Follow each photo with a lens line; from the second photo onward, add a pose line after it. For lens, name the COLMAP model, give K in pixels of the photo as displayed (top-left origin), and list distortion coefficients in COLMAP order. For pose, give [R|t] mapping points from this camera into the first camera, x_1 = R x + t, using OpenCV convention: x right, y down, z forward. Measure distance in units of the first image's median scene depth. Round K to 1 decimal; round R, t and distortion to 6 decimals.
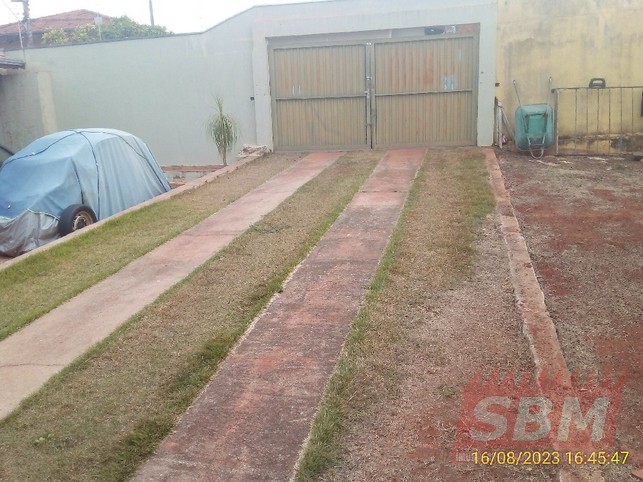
lens RADIAL K [[585.8, 0, 322.3], [0, 585.8, 239.0], [0, 0, 1]] dist [0.014723, 0.000000]
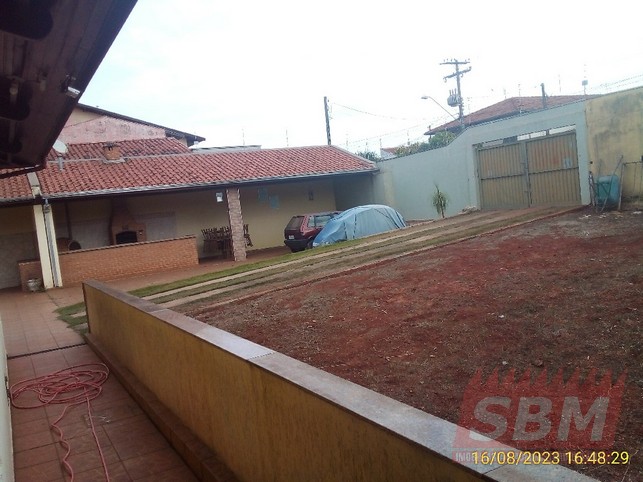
lens RADIAL K [[585.8, 0, 324.3], [0, 585.8, 242.5], [0, 0, 1]] dist [0.014723, 0.000000]
pose [[0.637797, 0.018302, -0.769987, 1.018551], [-0.066373, 0.997305, -0.031274, 0.025770], [0.767339, 0.071053, 0.637293, -0.434370]]
